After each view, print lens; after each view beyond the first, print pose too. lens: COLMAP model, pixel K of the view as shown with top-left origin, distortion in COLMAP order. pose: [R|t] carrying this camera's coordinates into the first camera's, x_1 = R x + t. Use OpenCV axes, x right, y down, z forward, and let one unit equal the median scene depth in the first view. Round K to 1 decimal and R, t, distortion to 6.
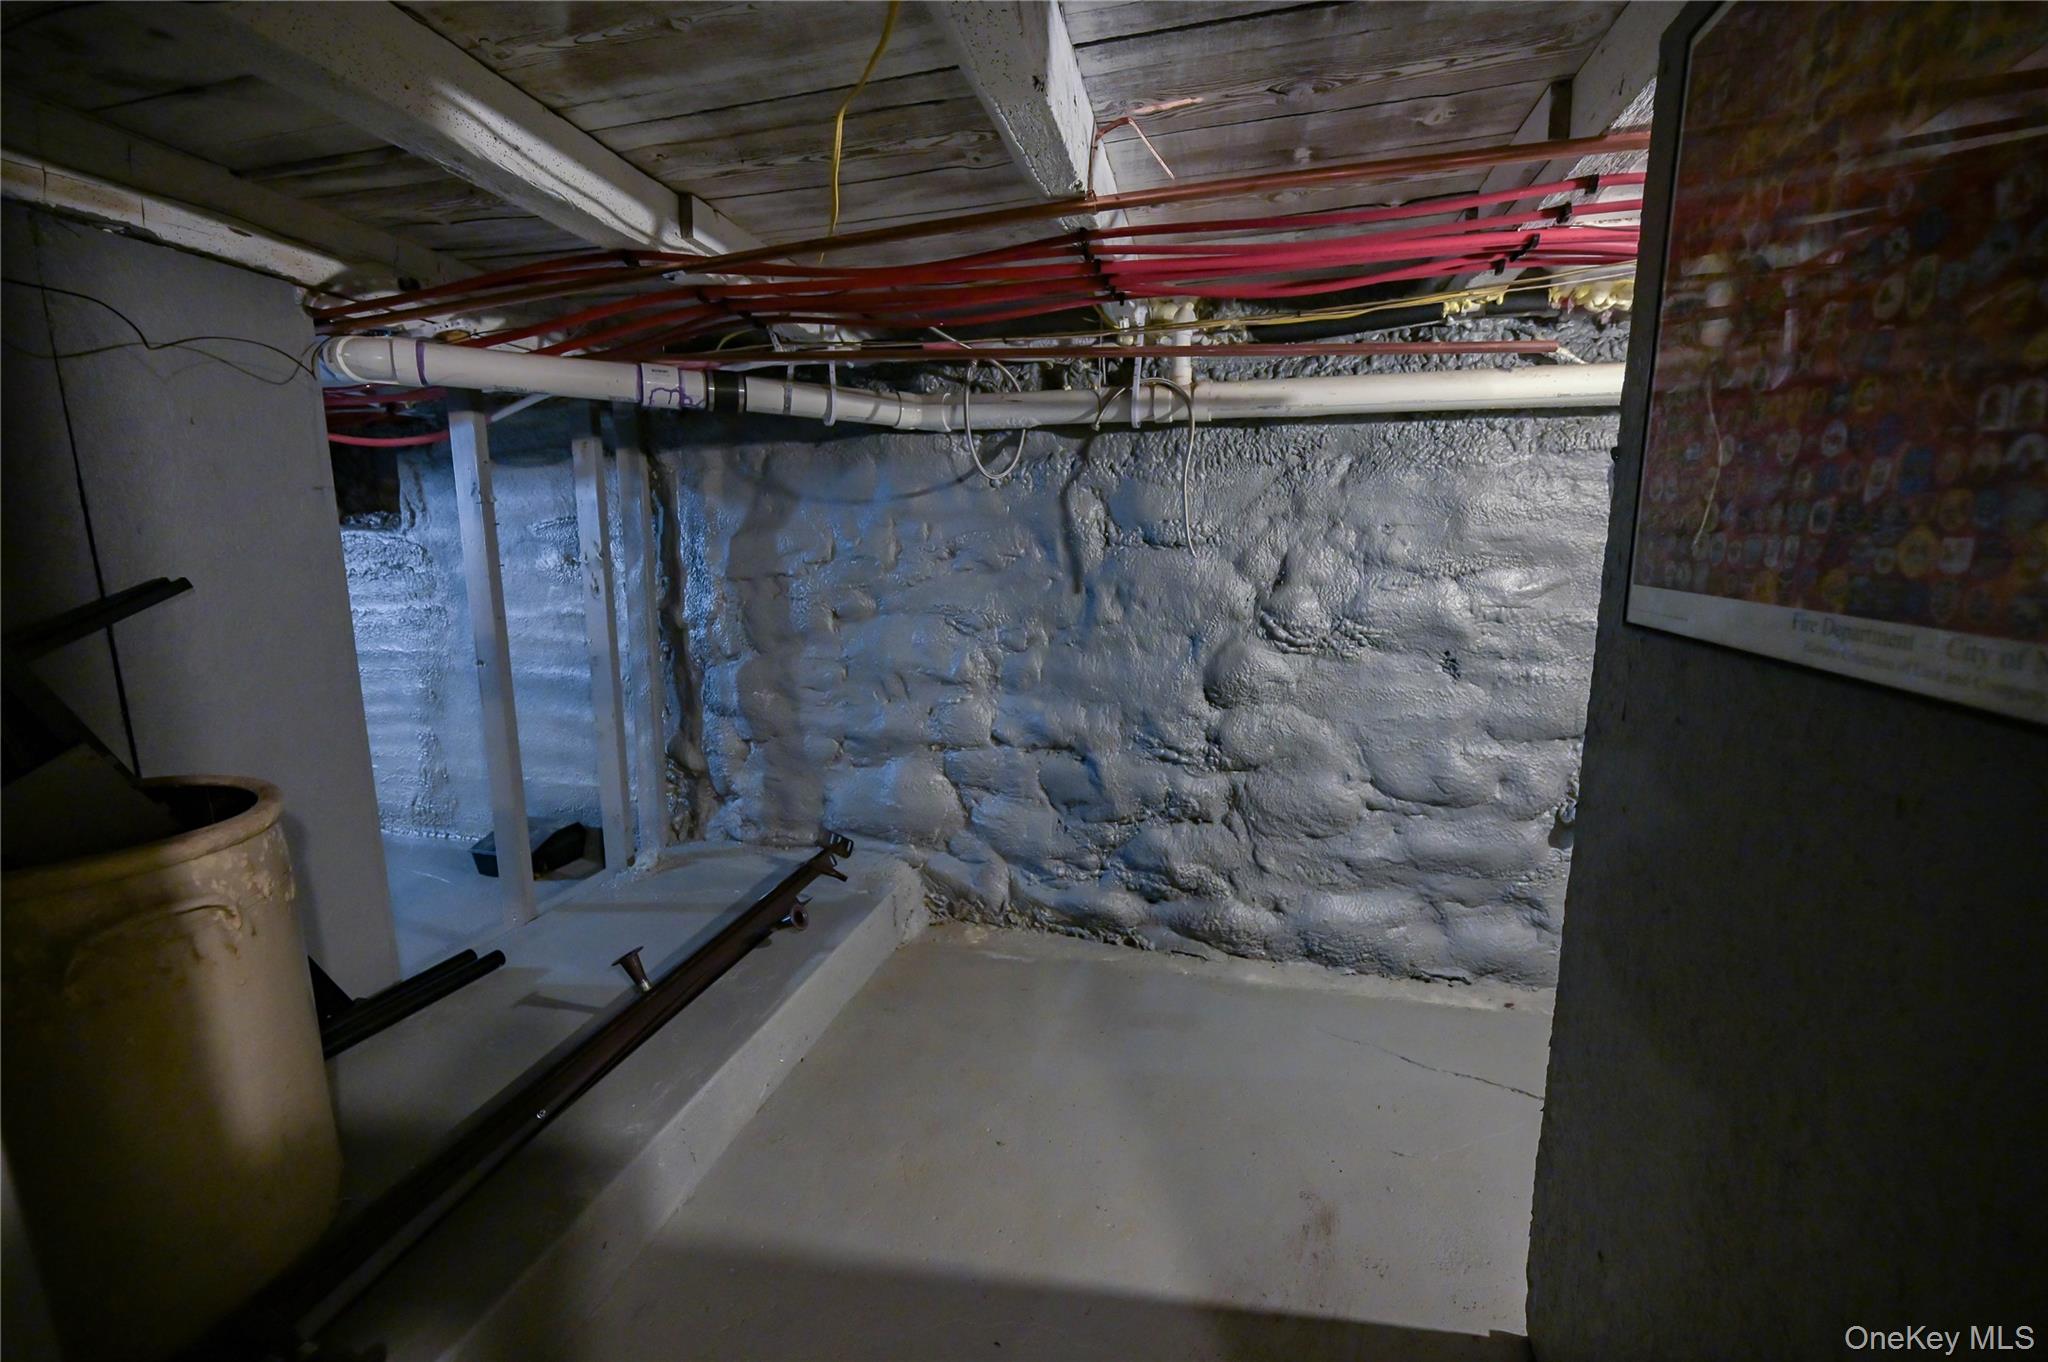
lens RADIAL K [[801.6, 0, 1024.6], [0, 801.6, 679.5], [0, 0, 1]] dist [-0.004018, 0.000496]
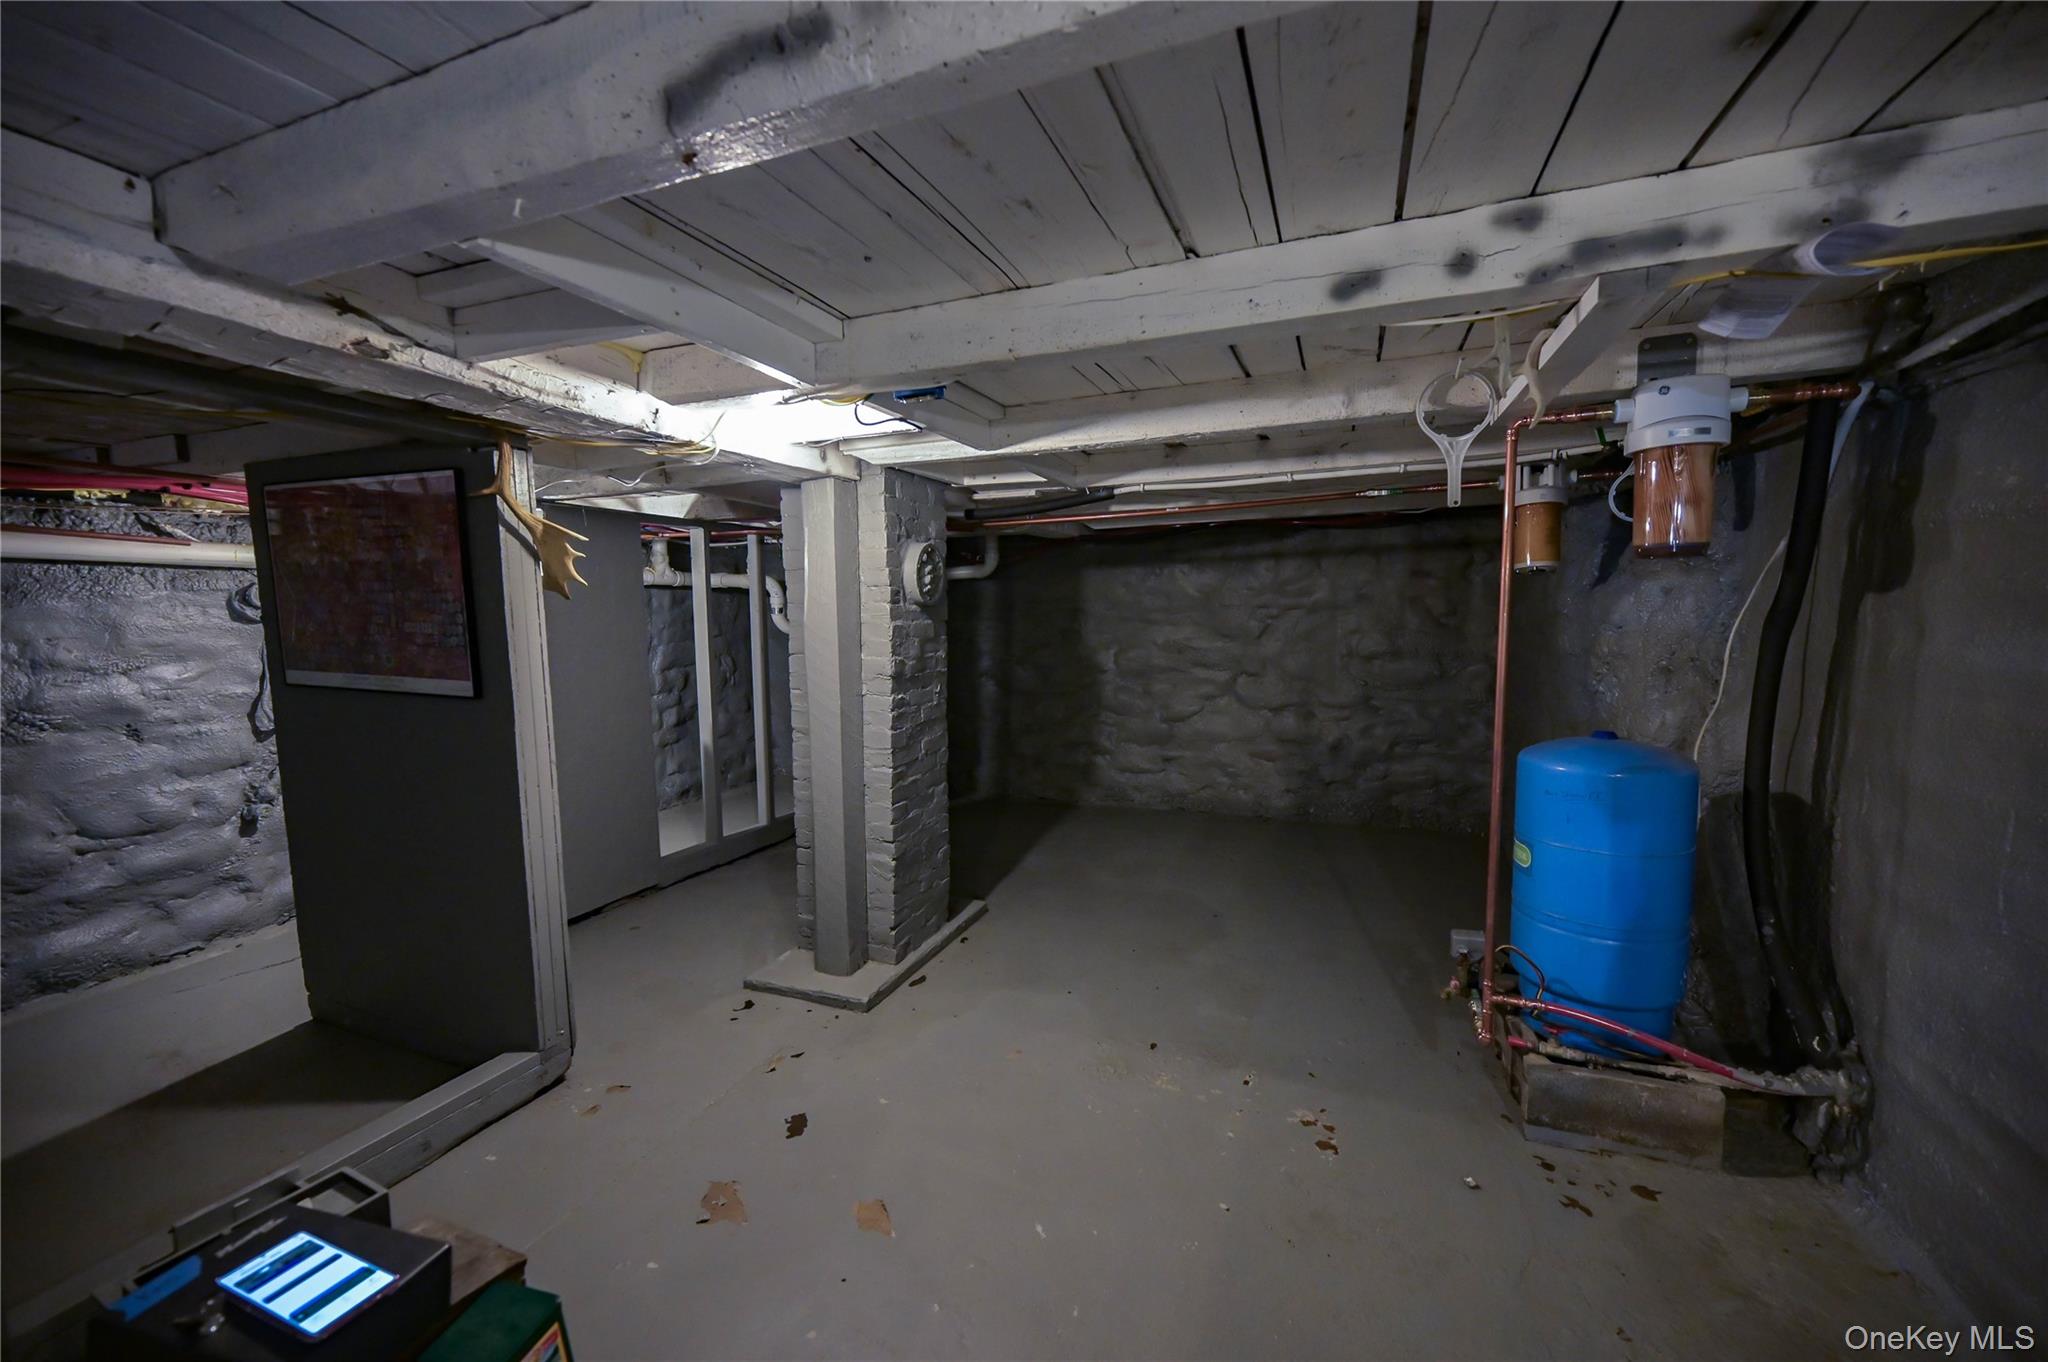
lens RADIAL K [[801.6, 0, 1028.8], [0, 801.6, 691.1], [0, 0, 1]] dist [-0.004018, 0.000496]
pose [[0.110658, -0.101540, 0.988658, -0.680857], [0.177239, 0.980837, 0.080899, 0.074496], [-0.977927, 0.166277, 0.126535, -0.742077]]
